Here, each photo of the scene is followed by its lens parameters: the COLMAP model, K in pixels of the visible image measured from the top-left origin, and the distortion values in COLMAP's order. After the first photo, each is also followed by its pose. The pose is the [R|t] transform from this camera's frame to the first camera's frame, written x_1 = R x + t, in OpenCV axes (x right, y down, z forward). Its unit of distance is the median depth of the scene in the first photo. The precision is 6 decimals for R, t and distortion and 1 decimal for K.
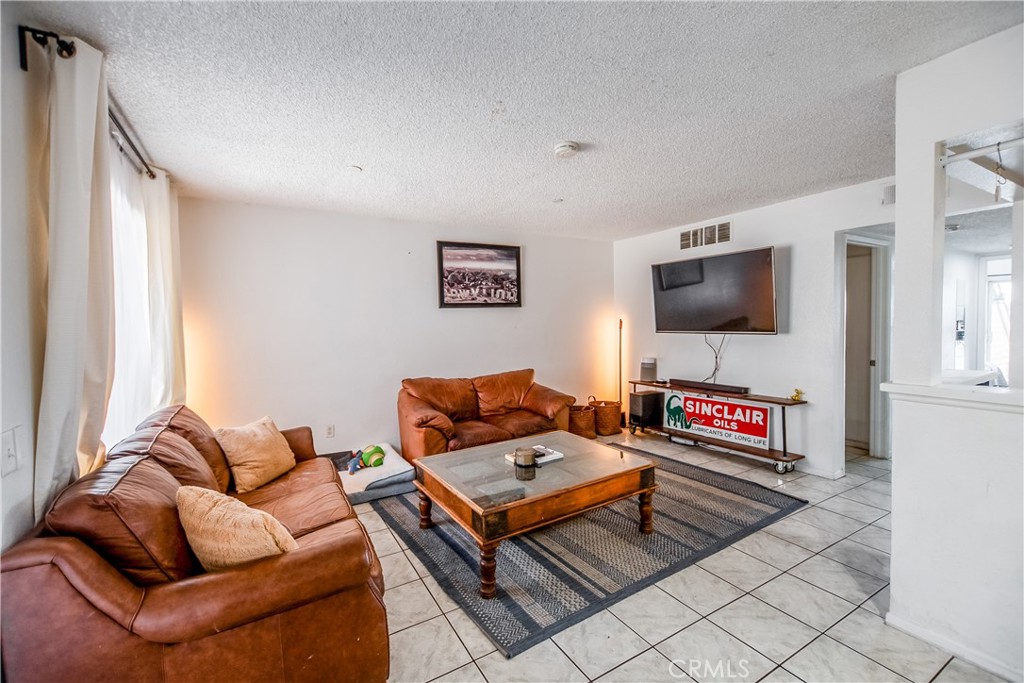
lens RADIAL K [[440.4, 0, 516.5], [0, 440.4, 341.3], [0, 0, 1]] dist [0.010160, -0.004964]
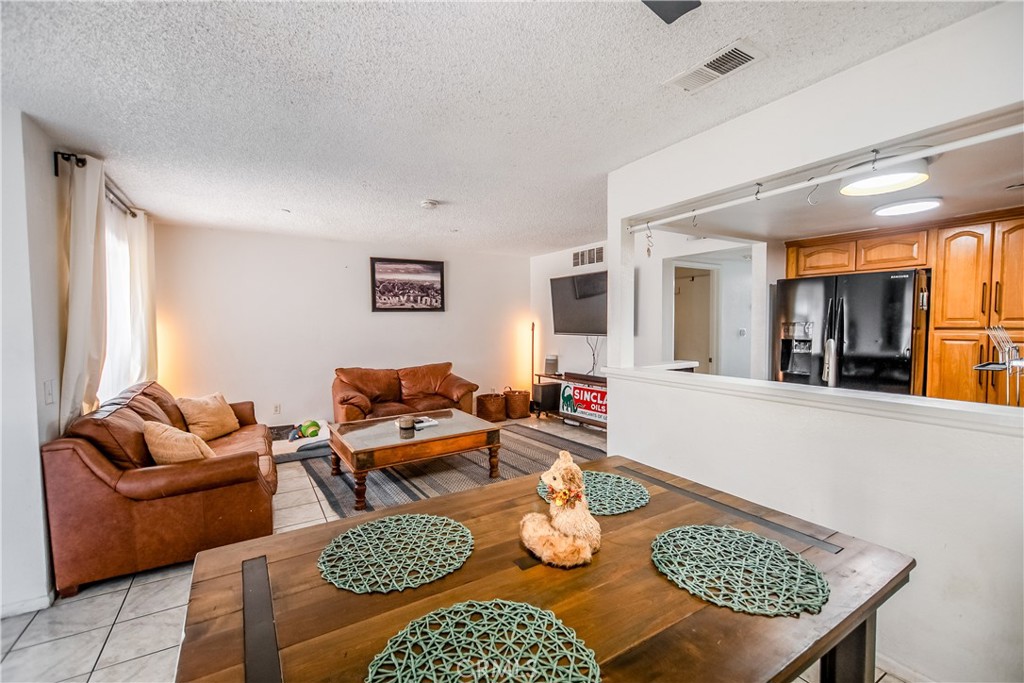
lens RADIAL K [[440.4, 0, 516.5], [0, 440.4, 341.3], [0, 0, 1]] dist [0.010160, -0.004964]
pose [[0.999730, 0.012937, 0.019285, 0.259325], [-0.012894, 0.999914, -0.002316, 0.005770], [-0.019313, 0.002067, 0.999811, -0.299950]]
